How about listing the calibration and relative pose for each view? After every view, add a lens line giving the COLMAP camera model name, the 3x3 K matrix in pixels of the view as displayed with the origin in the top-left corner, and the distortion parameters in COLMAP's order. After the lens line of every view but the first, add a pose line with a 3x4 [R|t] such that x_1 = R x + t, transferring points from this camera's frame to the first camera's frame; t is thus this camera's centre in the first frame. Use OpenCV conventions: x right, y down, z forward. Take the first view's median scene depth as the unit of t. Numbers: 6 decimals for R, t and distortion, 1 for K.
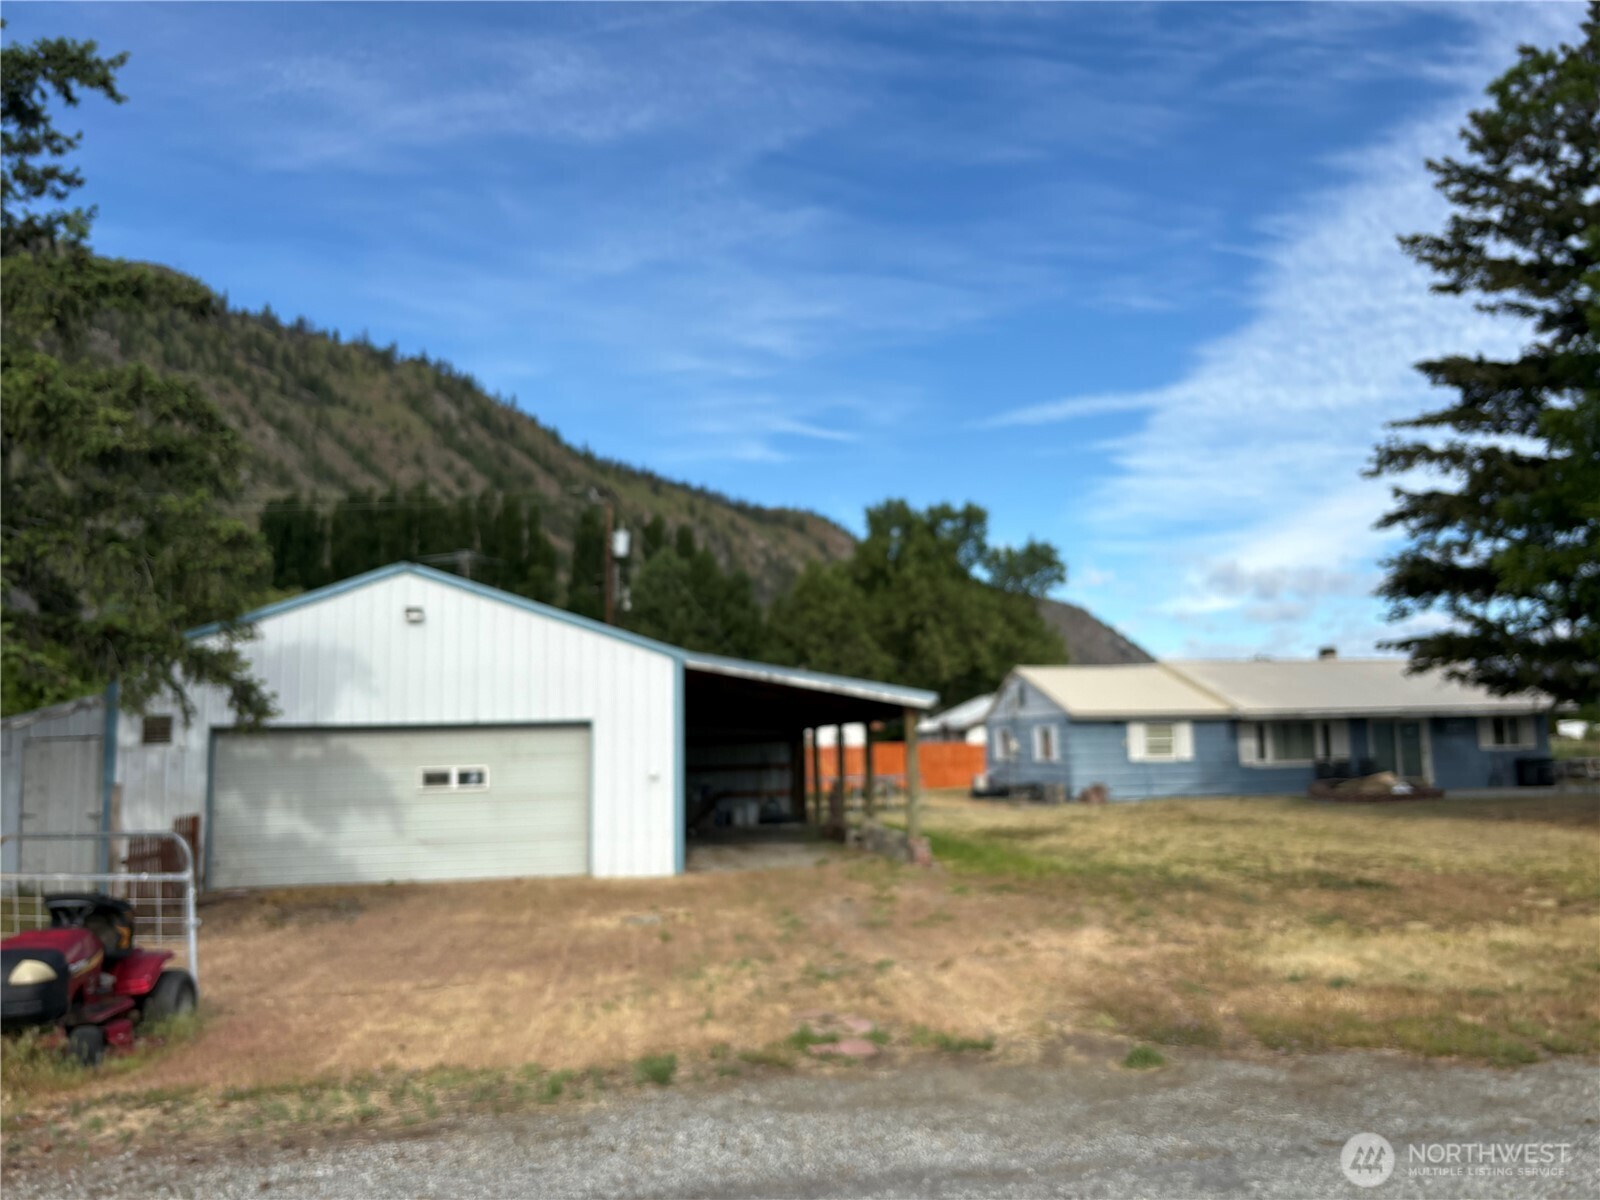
lens RADIAL K [[1222.1, 0, 800.0], [0, 1222.1, 653.5], [0, 0, 1]] dist [-0.000833, -0.000488]
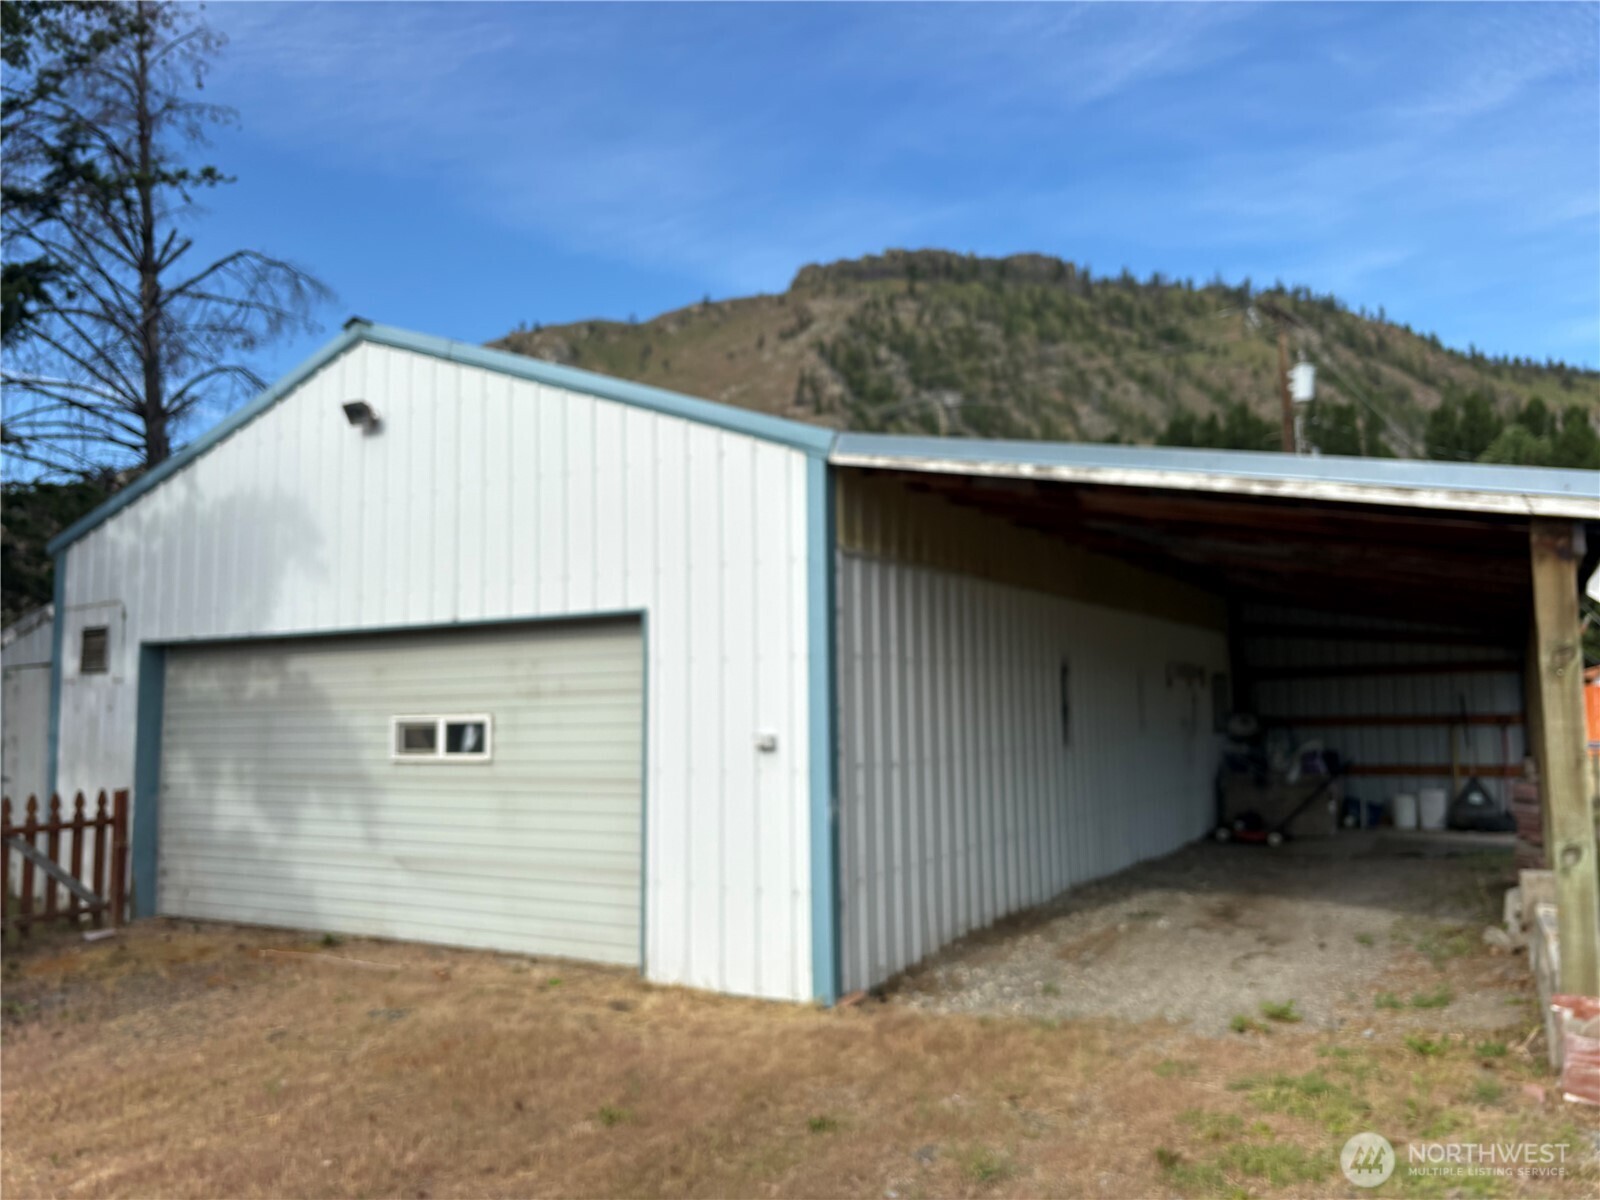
lens RADIAL K [[1218.9, 0, 800.0], [0, 1218.9, 600.0], [0, 0, 1]] dist [0.009098, -0.001305]
pose [[0.773352, -0.044247, -0.632431, 0.086047], [0.047503, 0.998801, -0.011792, 0.034616], [0.632195, -0.020923, 0.774527, 0.417773]]
